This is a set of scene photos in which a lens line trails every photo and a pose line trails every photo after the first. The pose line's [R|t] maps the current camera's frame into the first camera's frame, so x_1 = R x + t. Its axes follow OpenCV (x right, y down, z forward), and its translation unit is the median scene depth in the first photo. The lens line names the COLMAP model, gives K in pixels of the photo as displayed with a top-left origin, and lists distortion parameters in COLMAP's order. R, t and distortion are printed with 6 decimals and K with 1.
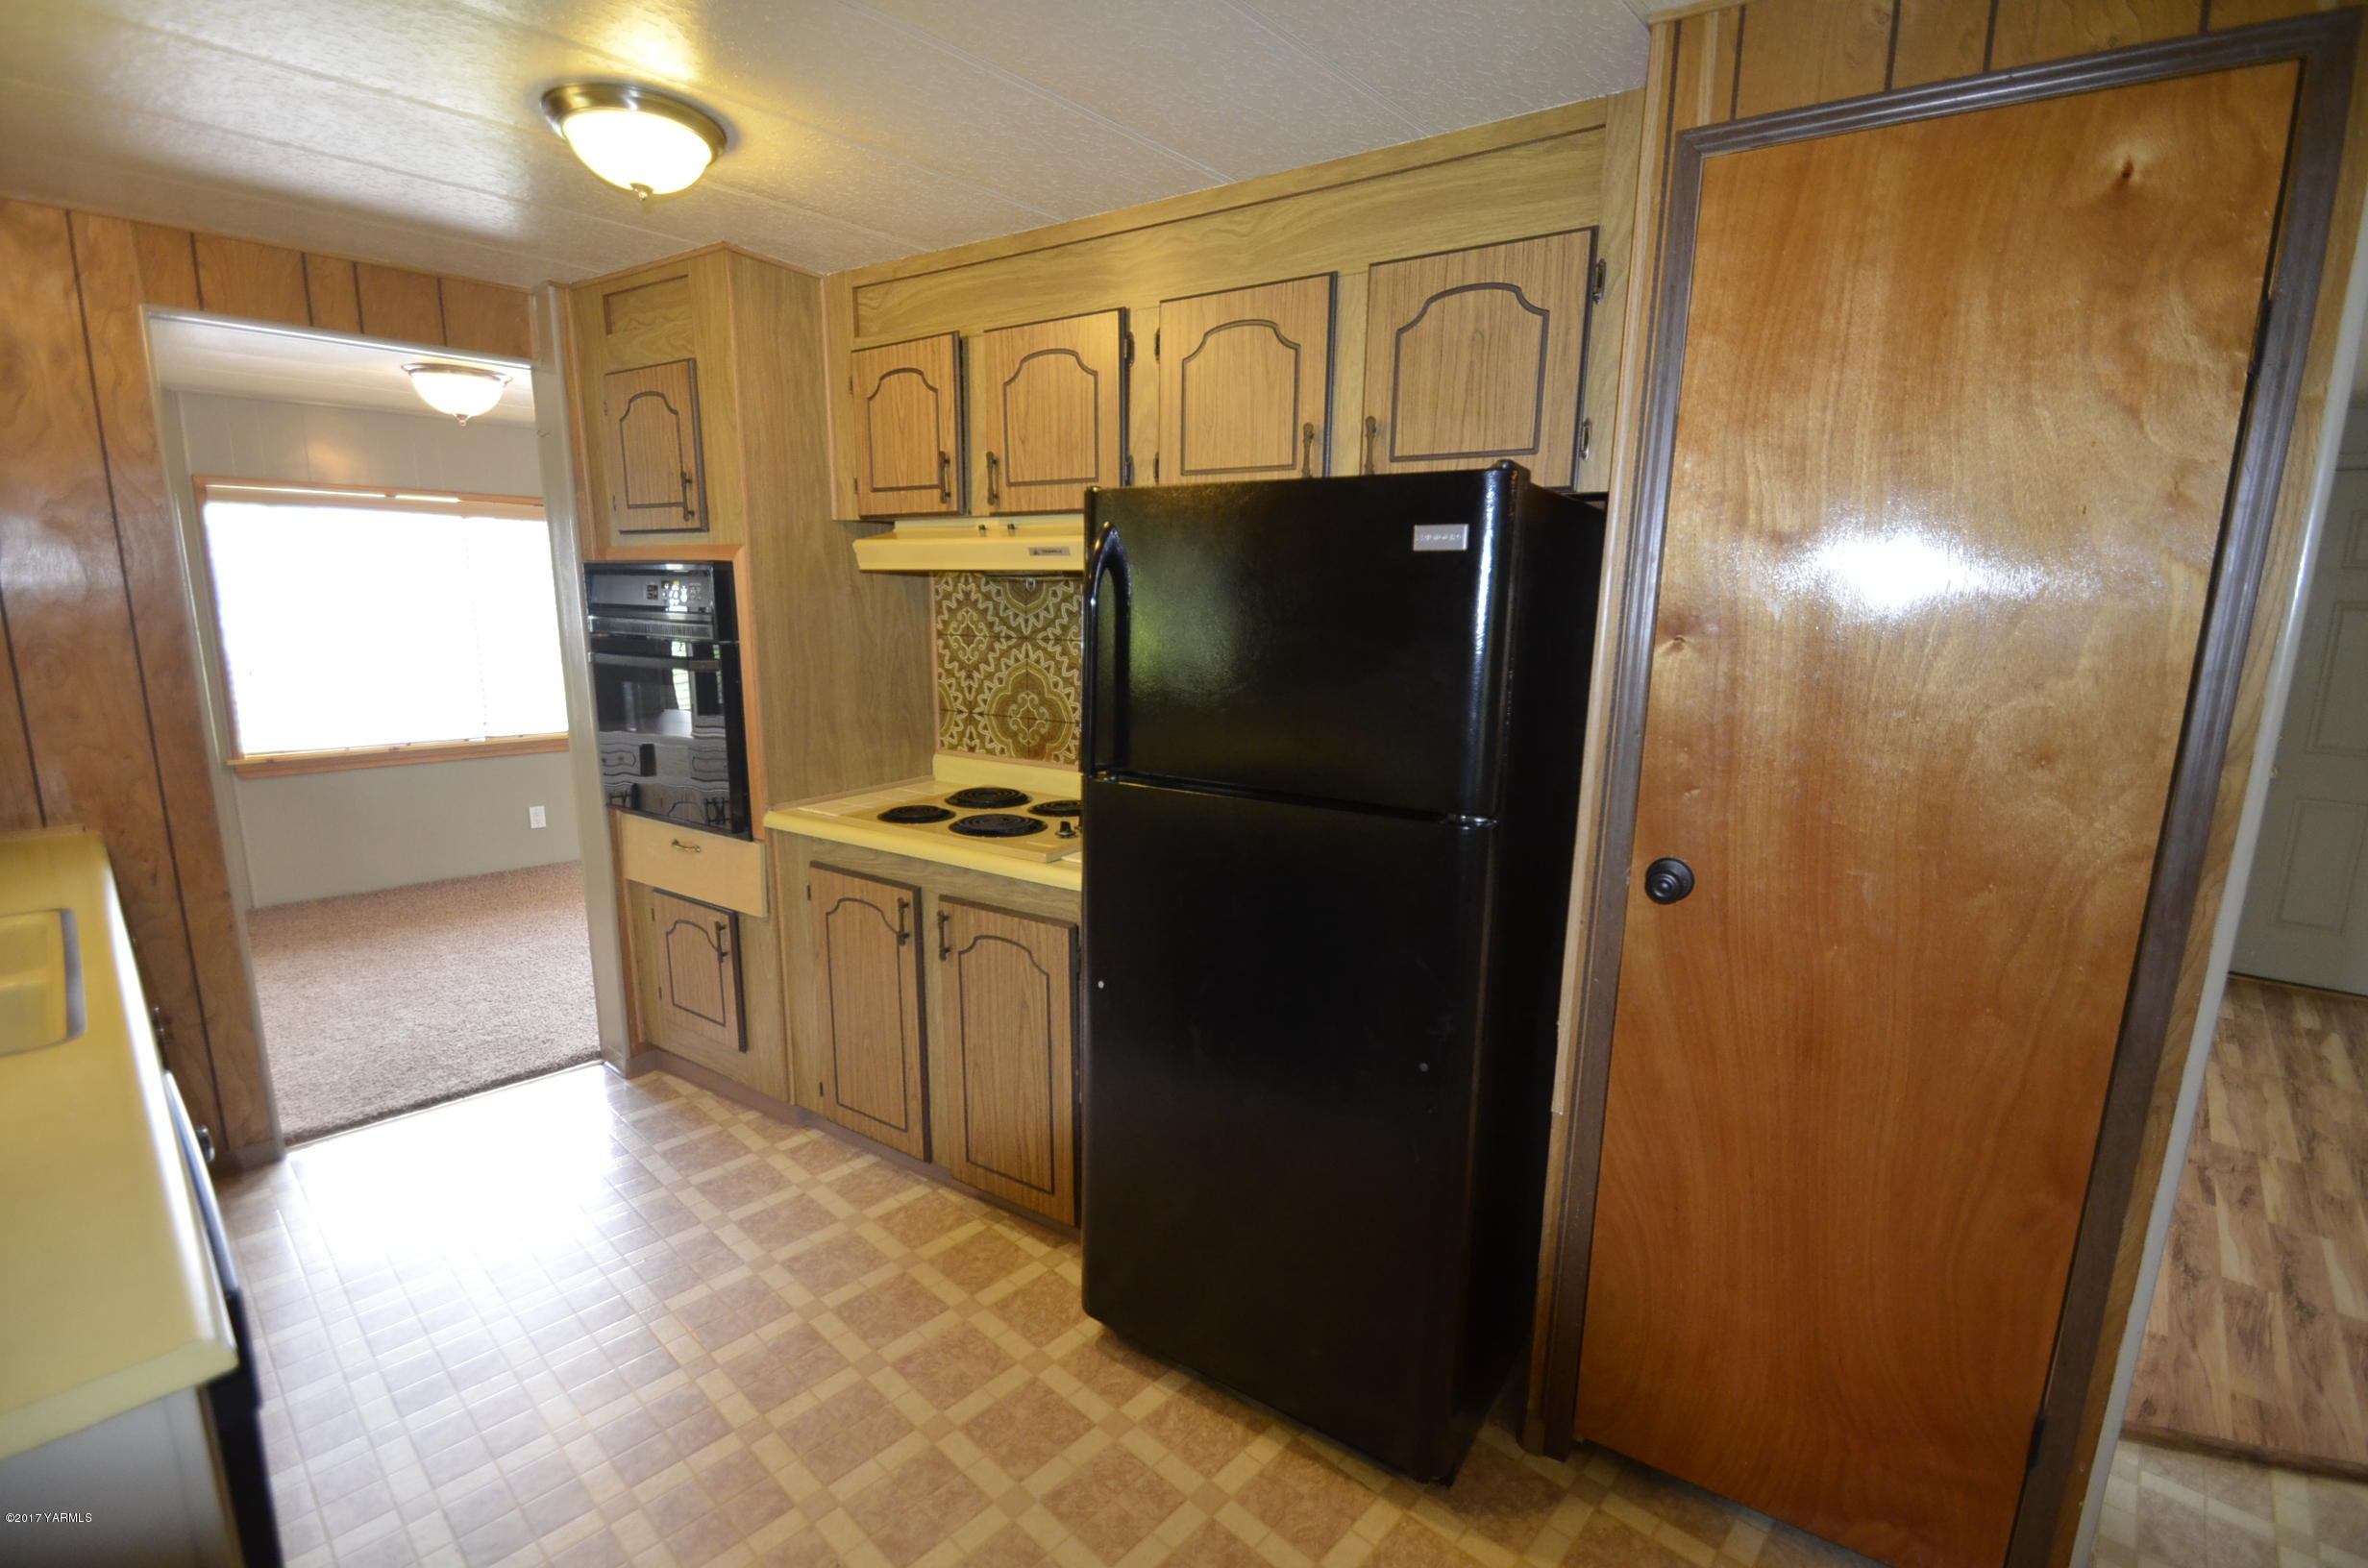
lens RADIAL K [[1048.9, 0, 1184.0], [0, 1048.9, 784.0], [0, 0, 1]] dist [-0.001234, -0.008613]
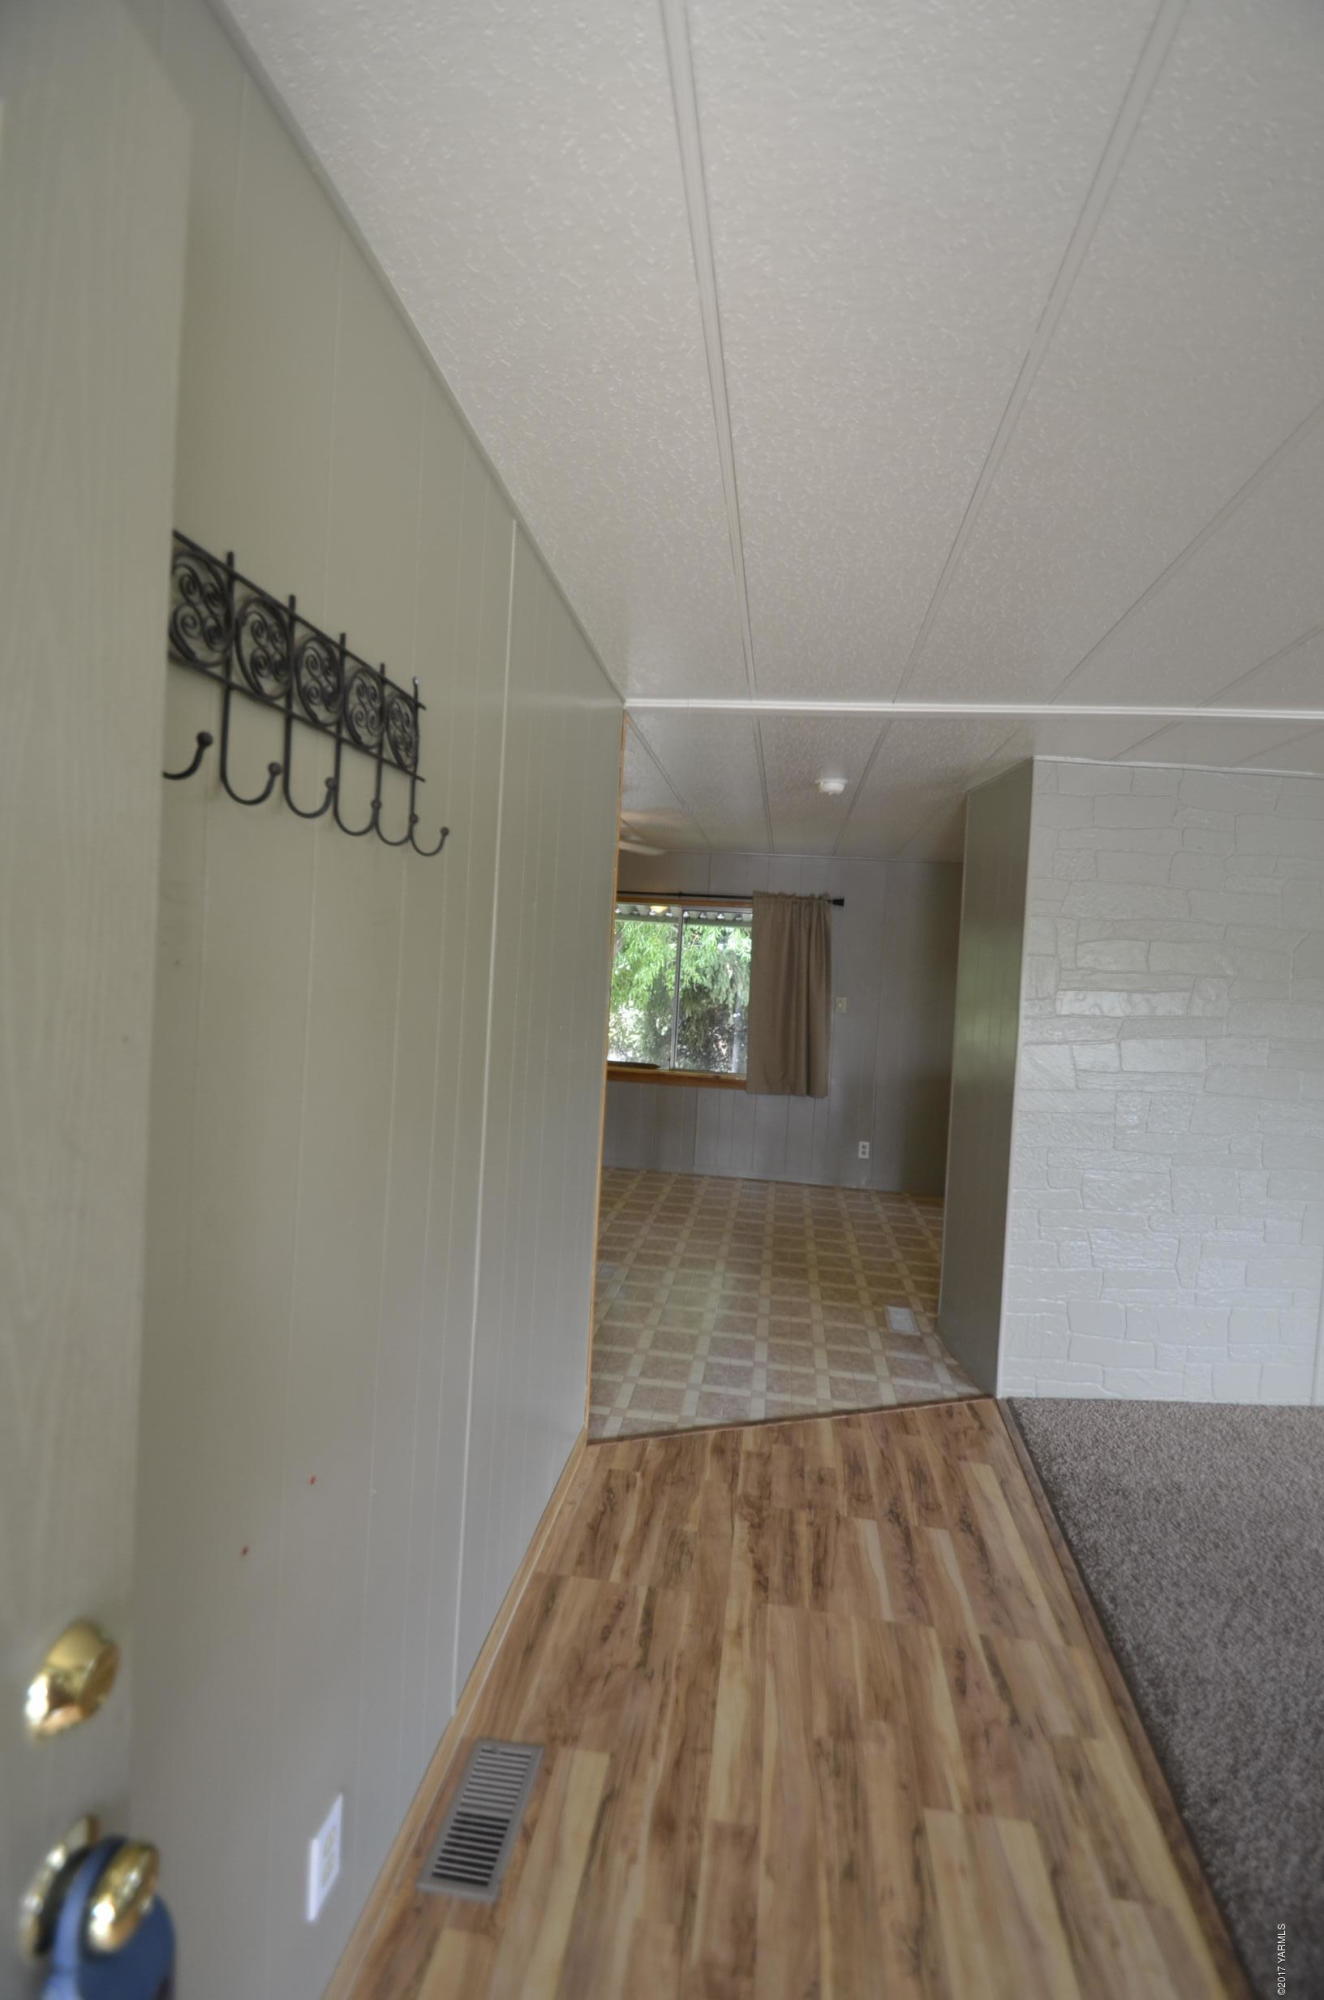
lens RADIAL K [[886.0, 0, 662.0], [0, 886.0, 1000.0], [0, 0, 1]] dist [-0.001234, -0.008613]
pose [[-0.818133, -0.039435, -0.573676, 1.864849], [-0.180848, 0.964667, 0.191600, -0.240353], [0.545851, 0.260503, -0.796358, 1.459390]]
